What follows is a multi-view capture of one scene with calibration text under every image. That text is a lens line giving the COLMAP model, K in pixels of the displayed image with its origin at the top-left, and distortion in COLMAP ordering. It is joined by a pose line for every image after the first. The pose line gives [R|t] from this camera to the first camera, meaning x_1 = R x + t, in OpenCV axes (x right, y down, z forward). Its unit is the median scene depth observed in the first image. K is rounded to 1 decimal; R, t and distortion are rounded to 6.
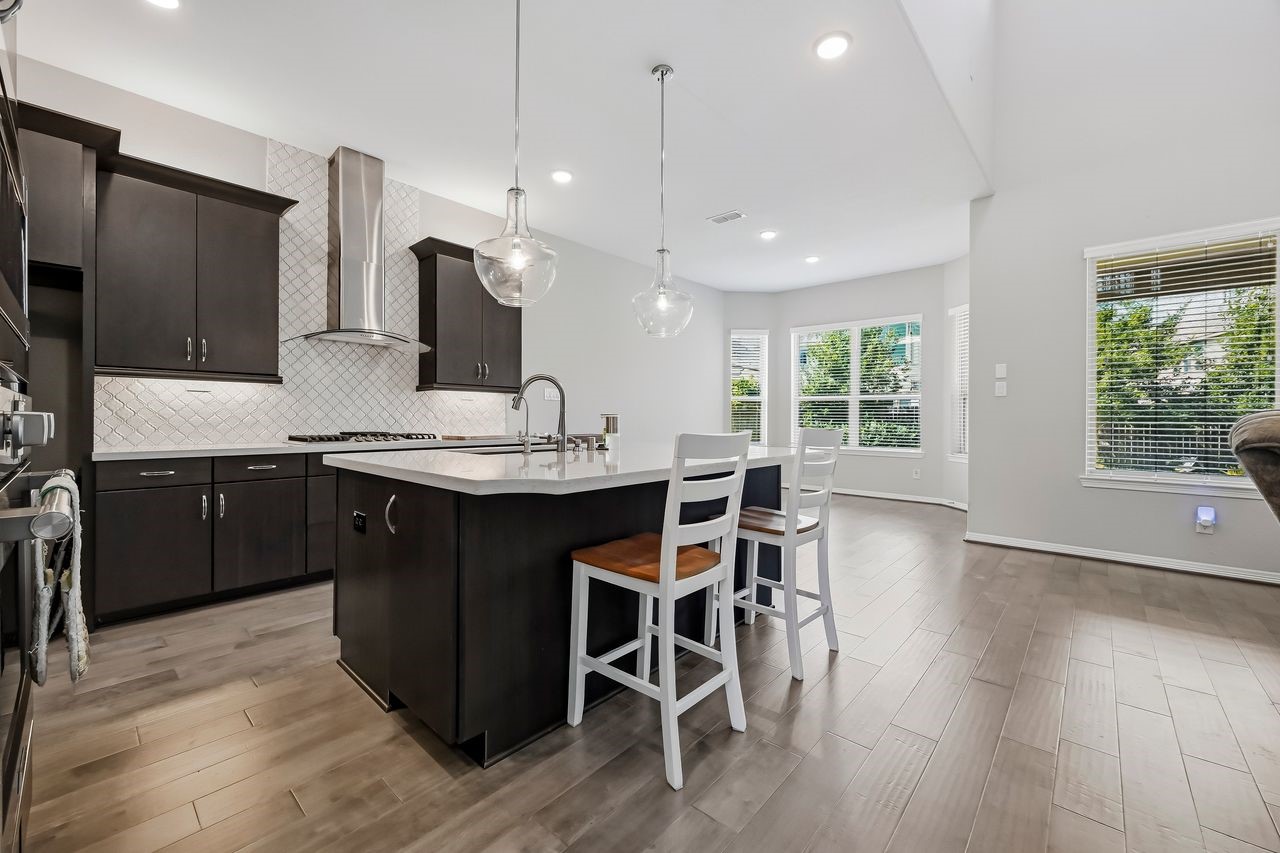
lens RADIAL K [[508.1, 0, 649.1], [0, 508.1, 427.5], [0, 0, 1]] dist [0.034306, 0.000364]
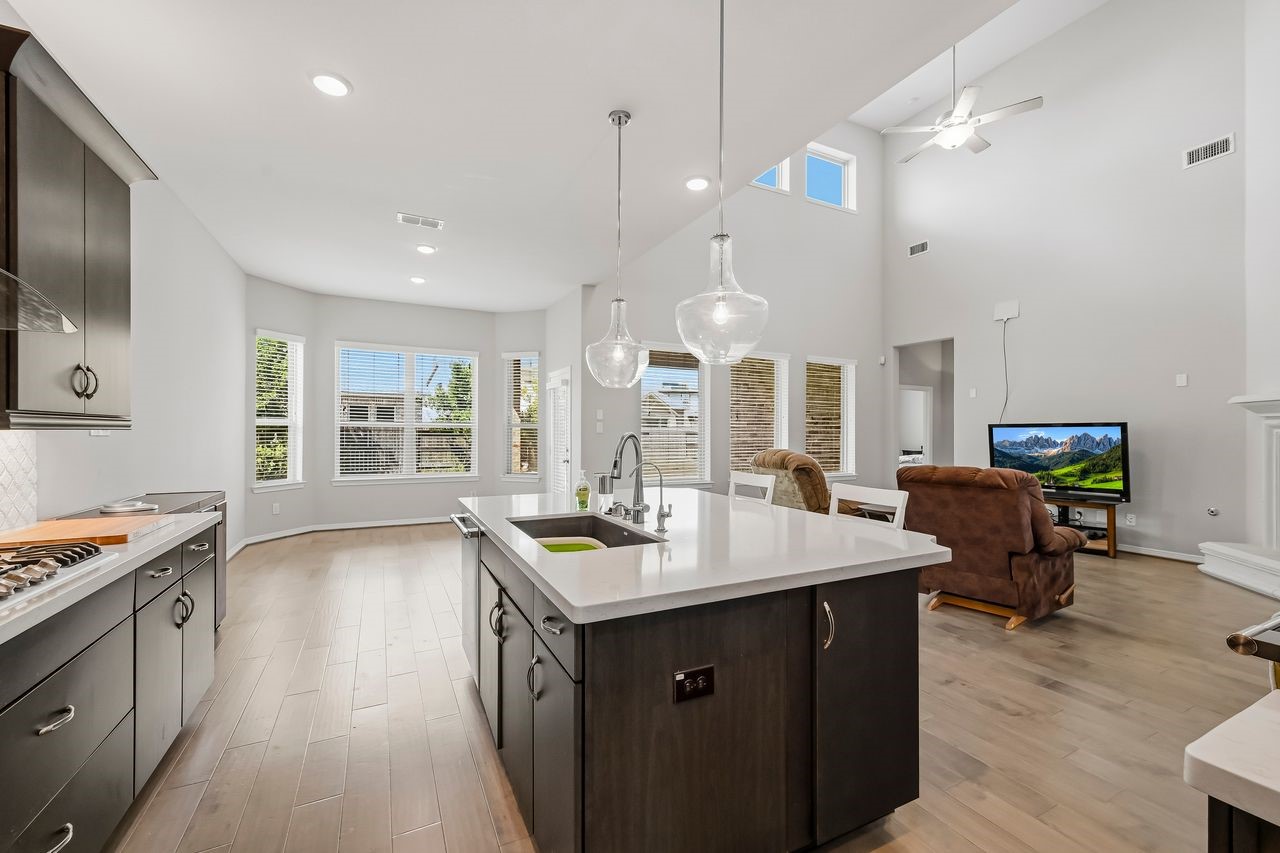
lens RADIAL K [[508.1, 0, 649.1], [0, 508.1, 427.5], [0, 0, 1]] dist [0.034306, 0.000364]
pose [[0.375739, 0.000643, 0.926725, -0.522179], [0.020152, 0.999758, -0.008865, -0.060633], [-0.926507, 0.022007, 0.375635, 0.366730]]
